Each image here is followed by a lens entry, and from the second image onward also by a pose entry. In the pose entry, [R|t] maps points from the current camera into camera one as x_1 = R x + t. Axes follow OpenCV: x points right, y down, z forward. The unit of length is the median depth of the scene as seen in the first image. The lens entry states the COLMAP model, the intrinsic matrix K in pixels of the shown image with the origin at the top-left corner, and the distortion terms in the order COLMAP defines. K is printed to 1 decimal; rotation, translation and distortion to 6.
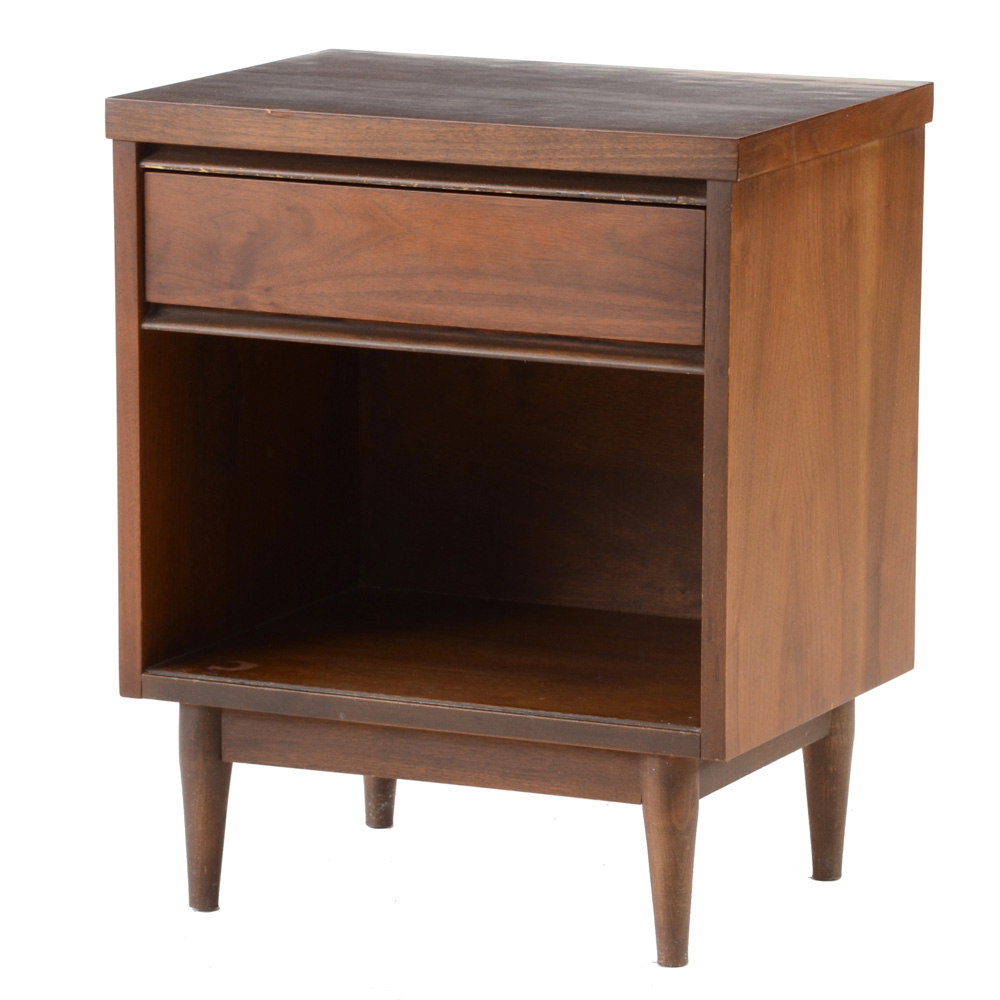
lens RADIAL K [[5147.6, 0, 500.0], [0, 5147.6, 500.0], [0, 0, 1]] dist [0.585613, 10.091444]
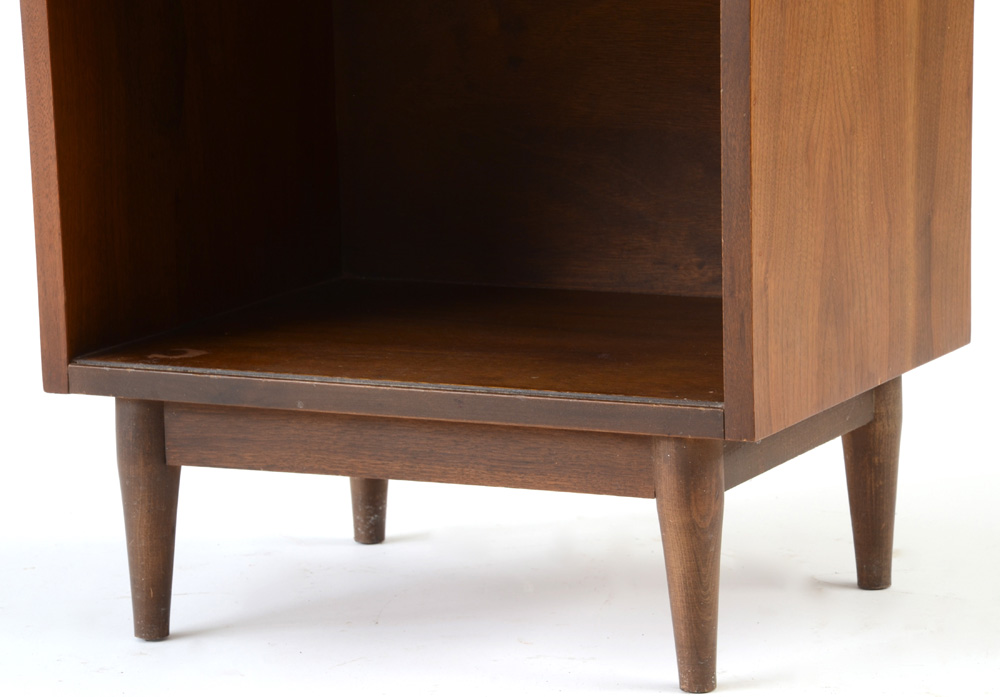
lens RADIAL K [[3342.8, 0, 525.0], [0, 3342.8, 347.0], [0, 0, 1]] dist [0.798744, 1.078757]
pose [[0.999545, -0.023696, -0.018646, 0.016876], [0.023495, 0.999664, -0.010947, 0.039529], [0.018899, 0.010504, 0.999766, 0.451921]]
